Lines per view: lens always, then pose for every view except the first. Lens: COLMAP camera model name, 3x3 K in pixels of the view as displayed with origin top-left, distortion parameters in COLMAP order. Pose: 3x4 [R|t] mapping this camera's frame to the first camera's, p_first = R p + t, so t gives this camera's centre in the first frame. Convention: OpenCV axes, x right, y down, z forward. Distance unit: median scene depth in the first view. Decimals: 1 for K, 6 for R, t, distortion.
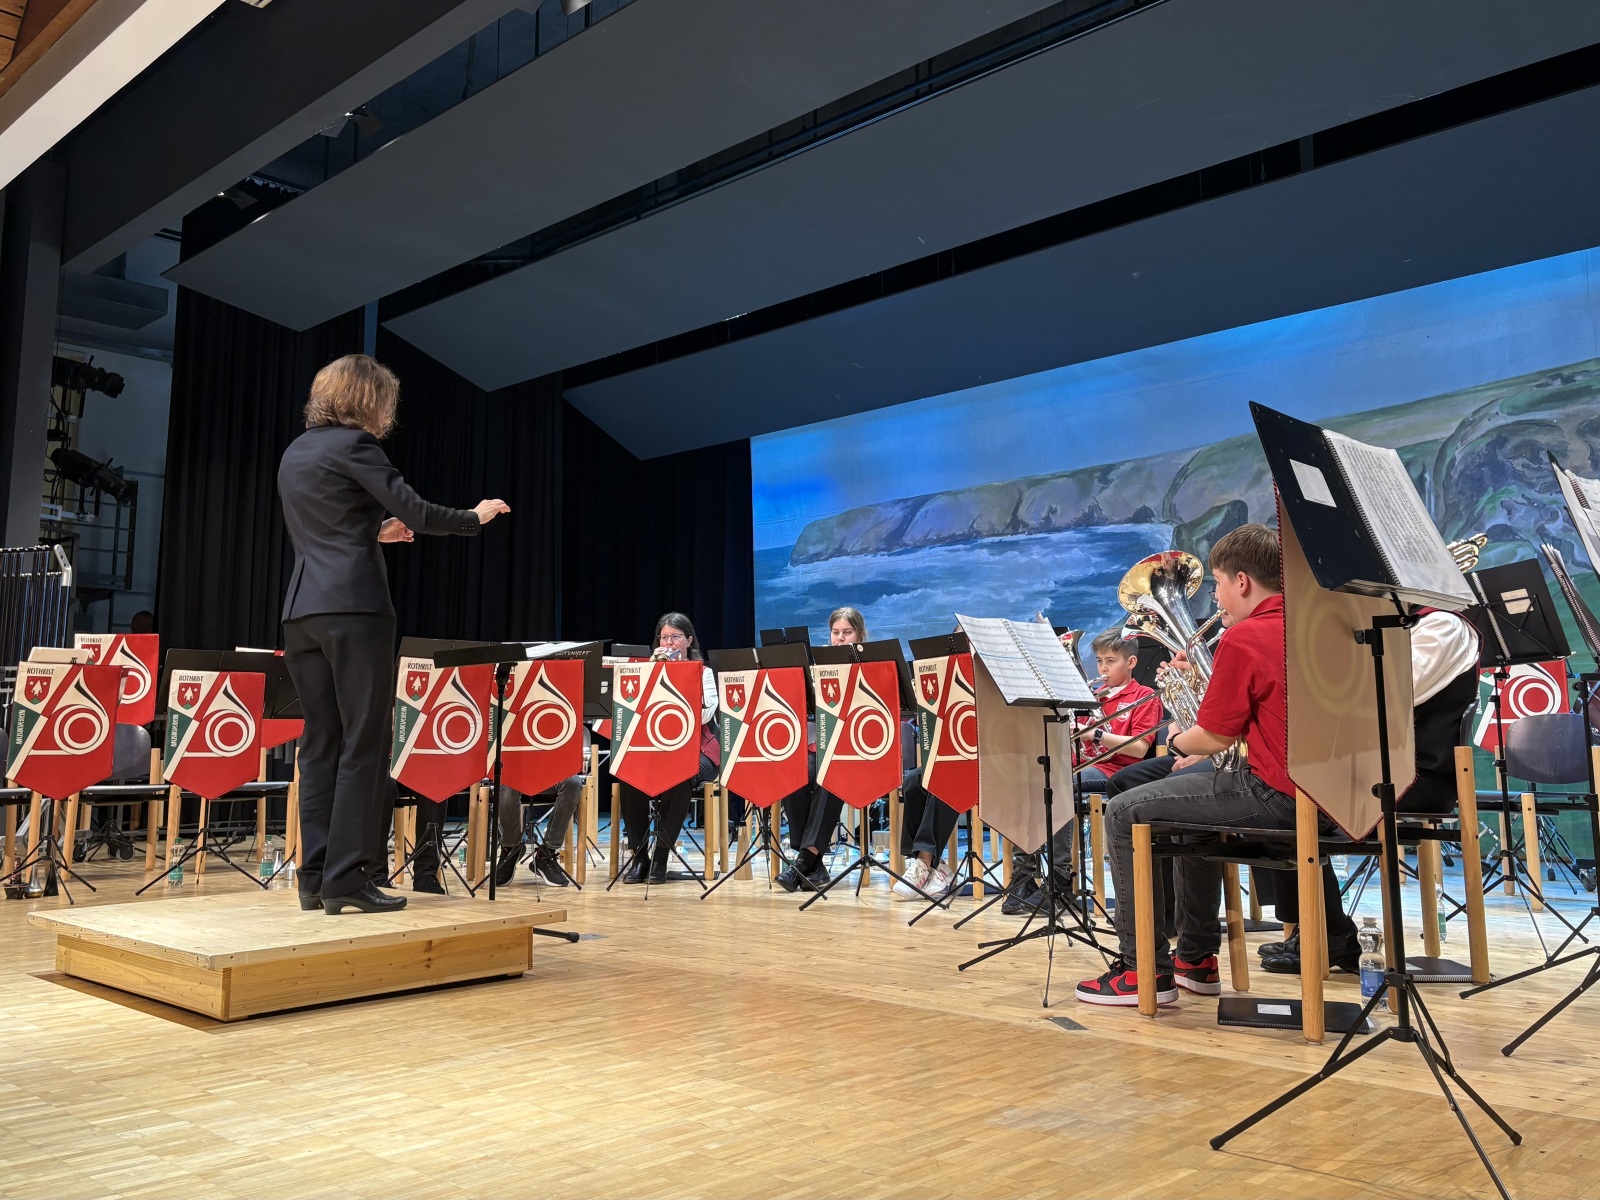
lens RADIAL K [[1306.4, 0, 678.6], [0, 1306.4, 543.5], [0, 0, 1]] dist [-0.104068, 0.058816]
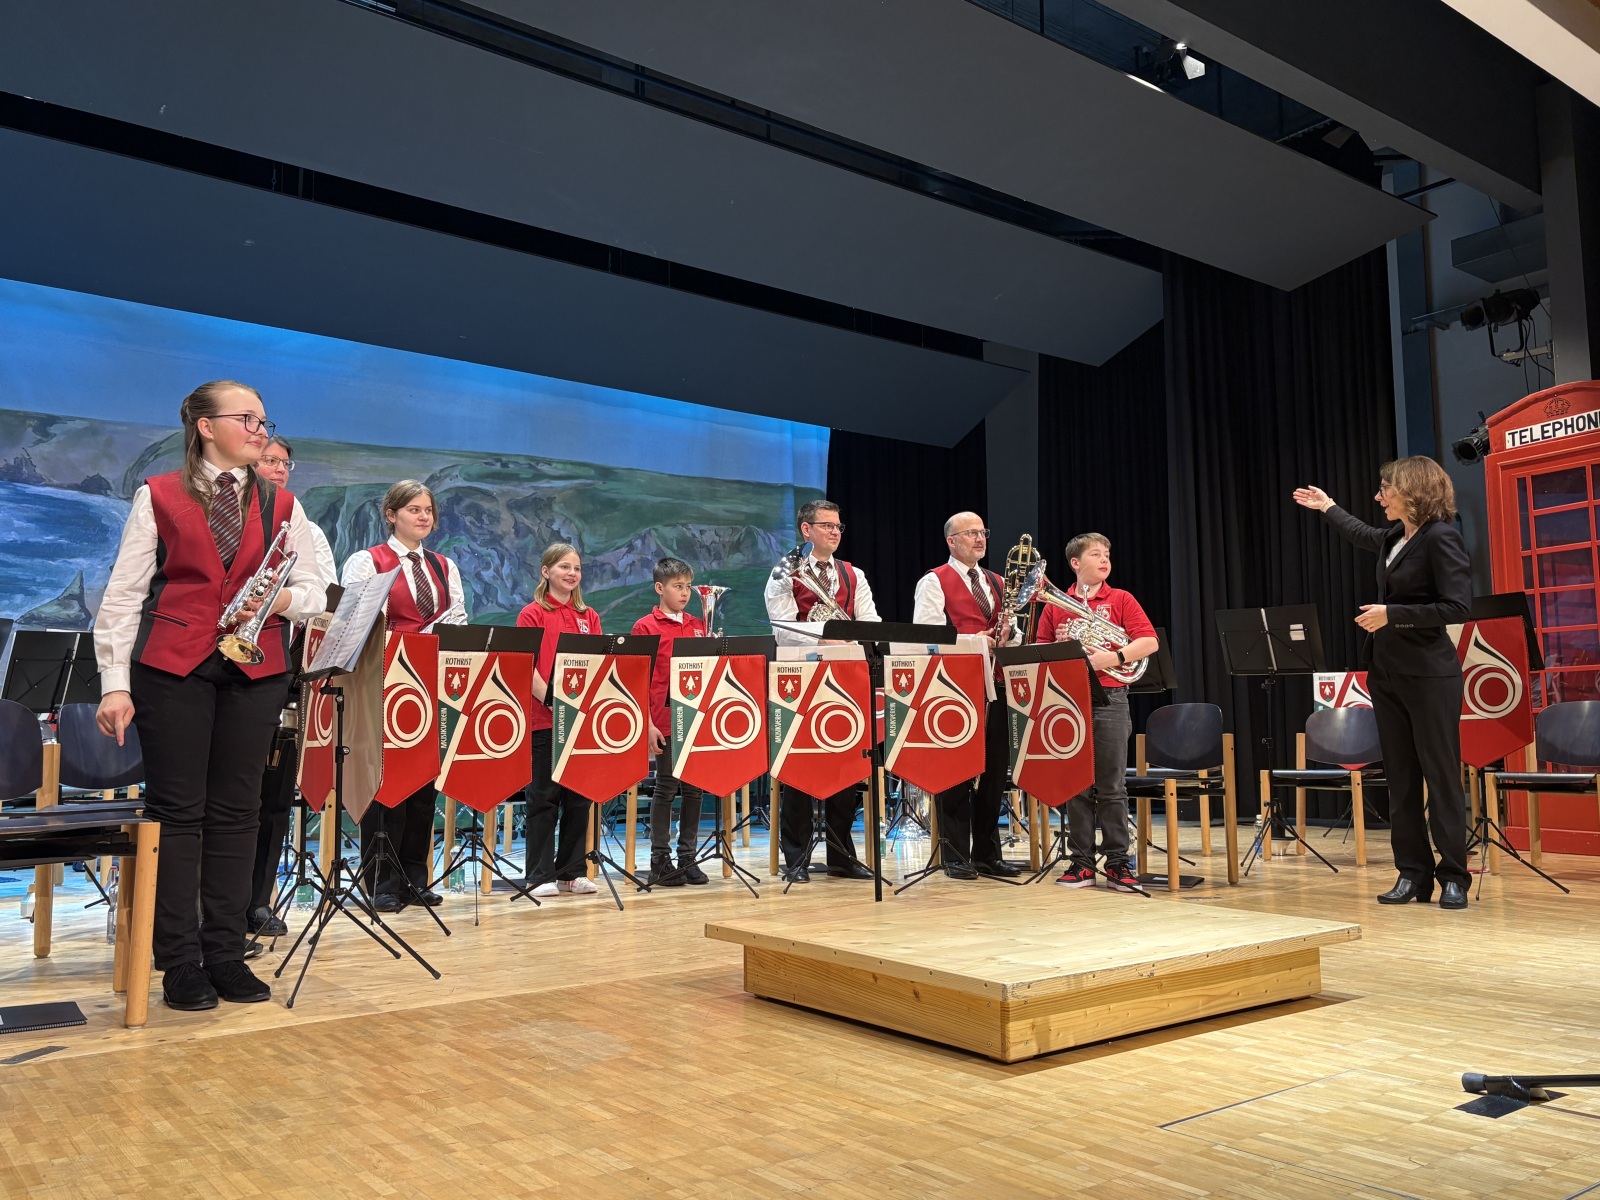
lens RADIAL K [[1318.3, 0, 825.3], [0, 1318.3, 619.2], [0, 0, 1]] dist [0.027311, -0.040243]
pose [[0.055578, 0.075641, 0.995585, -0.492603], [-0.139940, 0.987874, -0.067243, 0.058145], [-0.988599, -0.135585, 0.065489, 0.431055]]
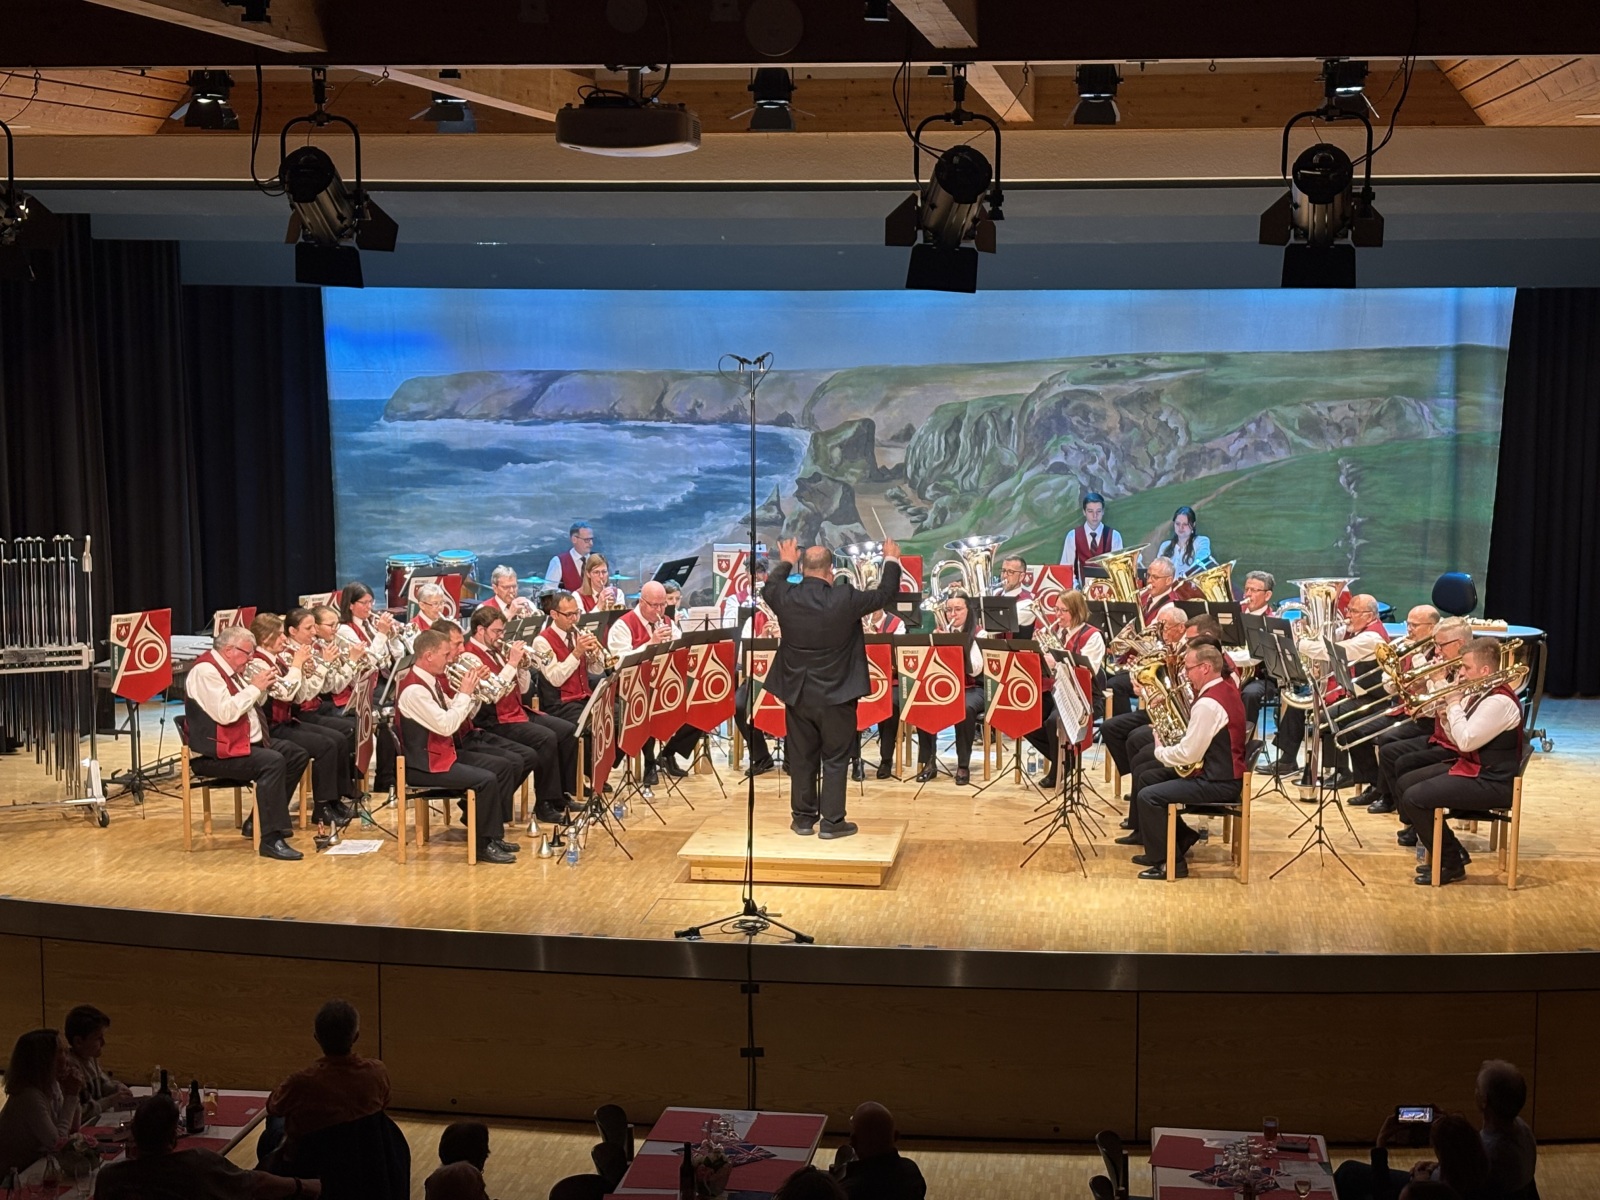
lens RADIAL K [[2684.4, 0, 789.1], [0, 2684.4, 591.3], [0, 0, 1]] dist [0.232789, 0.000000]
pose [[0.760576, -0.092552, 0.642618, -1.218575], [-0.086859, 0.966385, 0.241984, -0.460041], [-0.643413, -0.239864, 0.726970, -0.823022]]
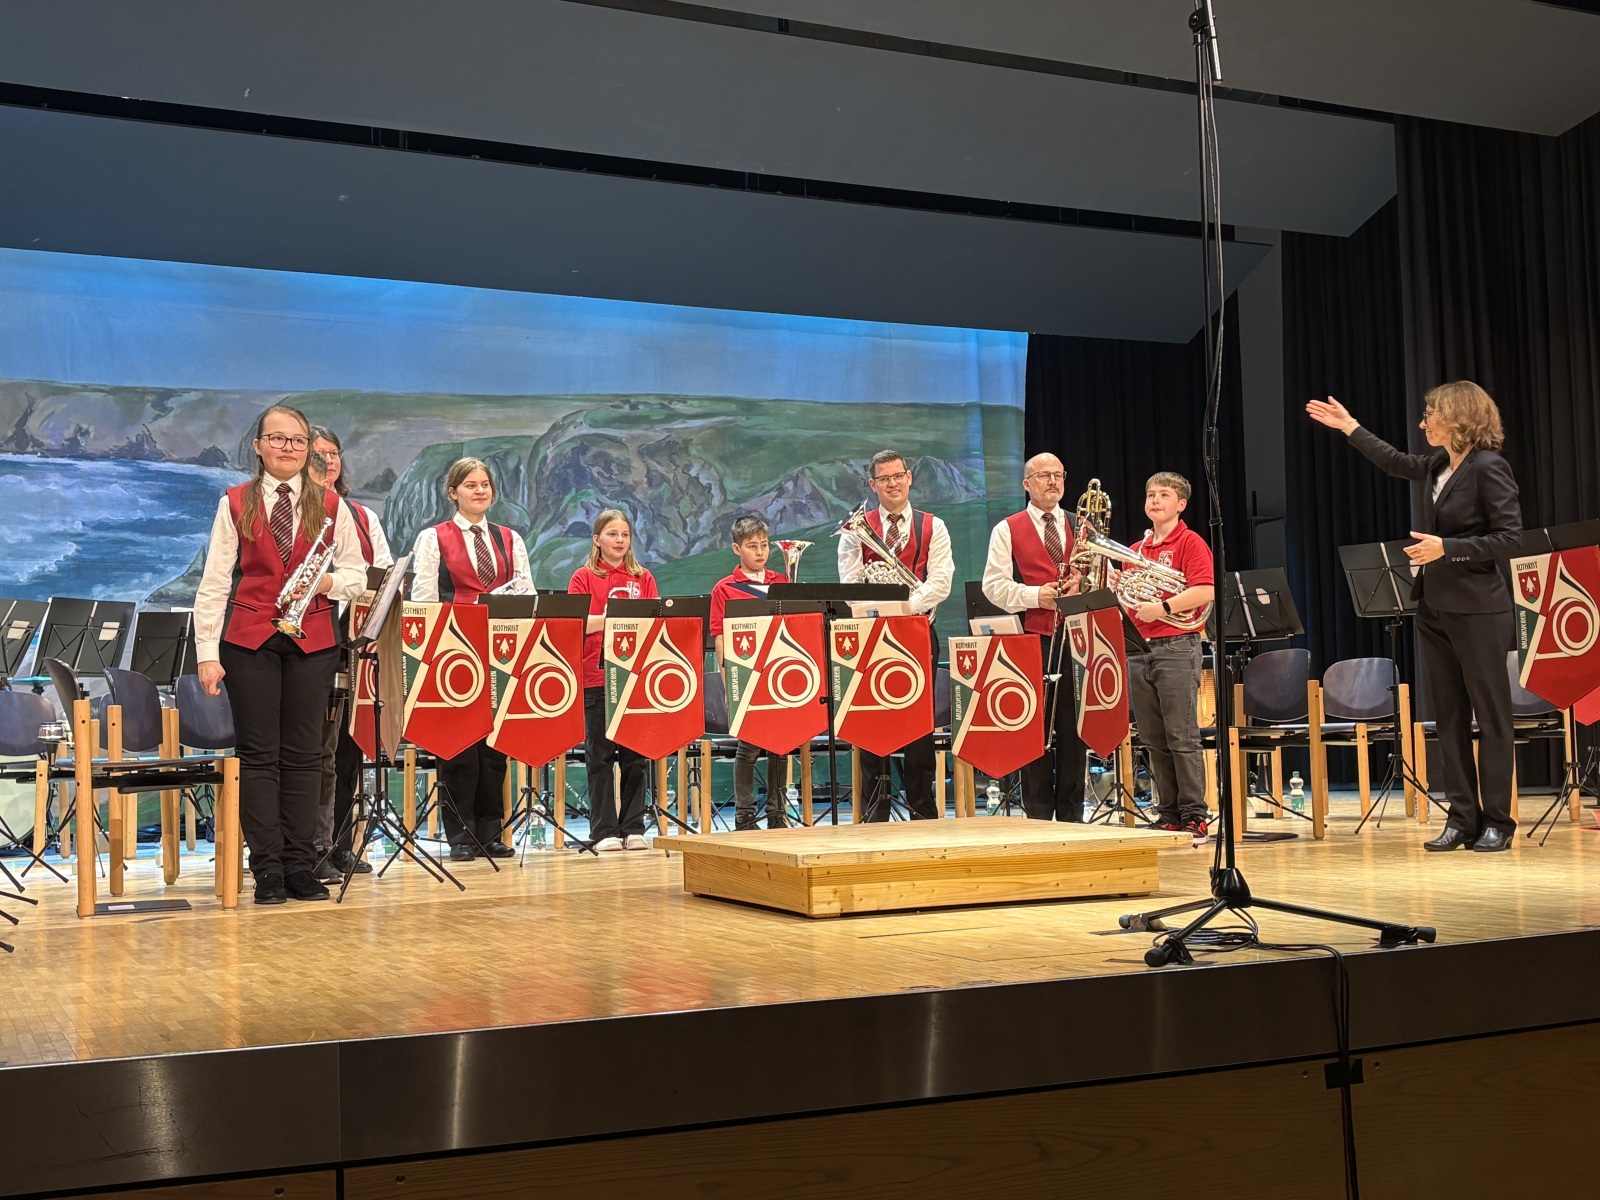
lens RADIAL K [[1862.3, 0, 822.0], [0, 1862.3, 637.8], [0, 0, 1]] dist [0.050305, 0.000000]
pose [[0.264935, 0.027191, 0.963883, -0.714124], [-0.113612, 0.993520, 0.003201, 0.045985], [-0.957550, -0.110357, 0.266308, 0.265323]]
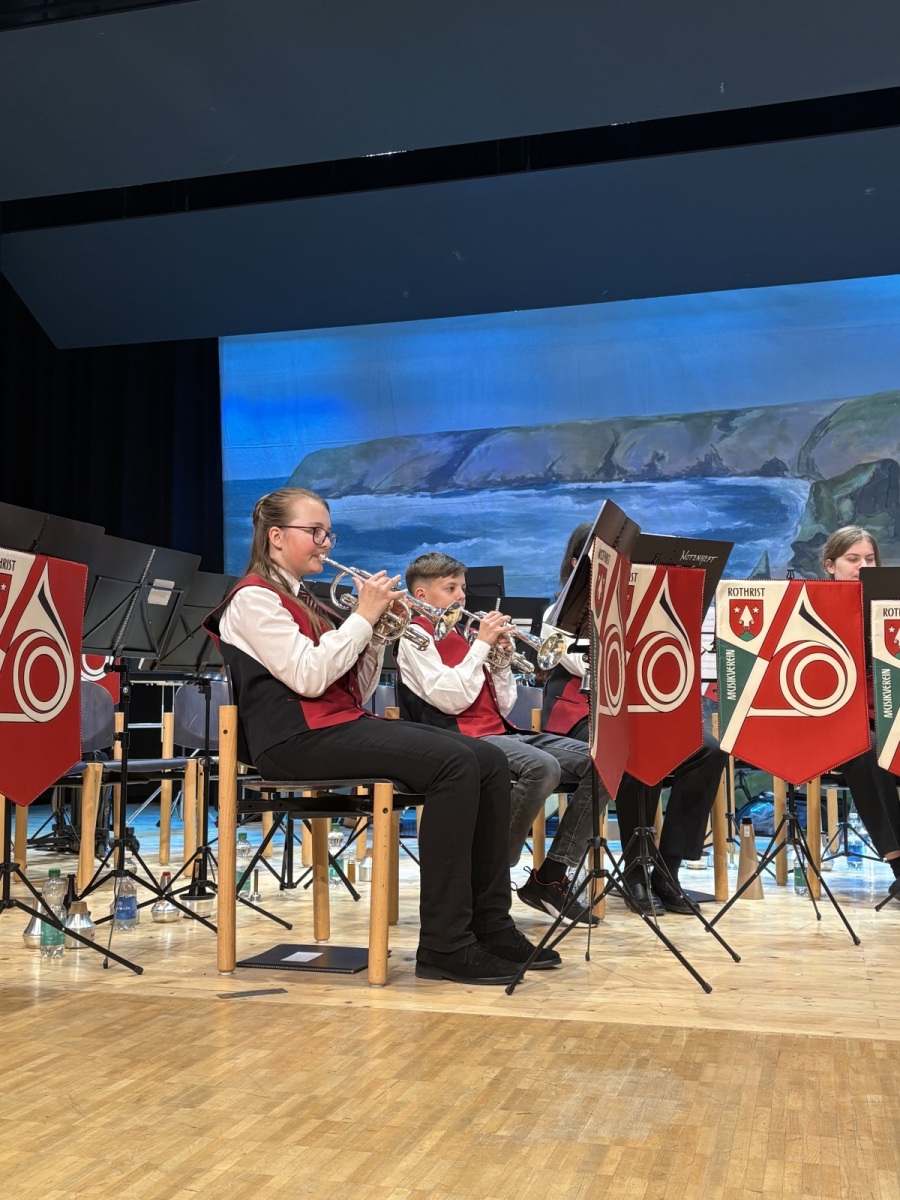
lens RADIAL K [[1292.1, 0, 416.2], [0, 1292.1, 617.9], [0, 0, 1]] dist [0.059039, 0.000000]
pose [[0.851082, 0.025949, 0.524391, -0.334860], [-0.064766, 0.996338, 0.055812, 0.048270], [-0.521023, -0.081464, 0.849646, 0.330283]]
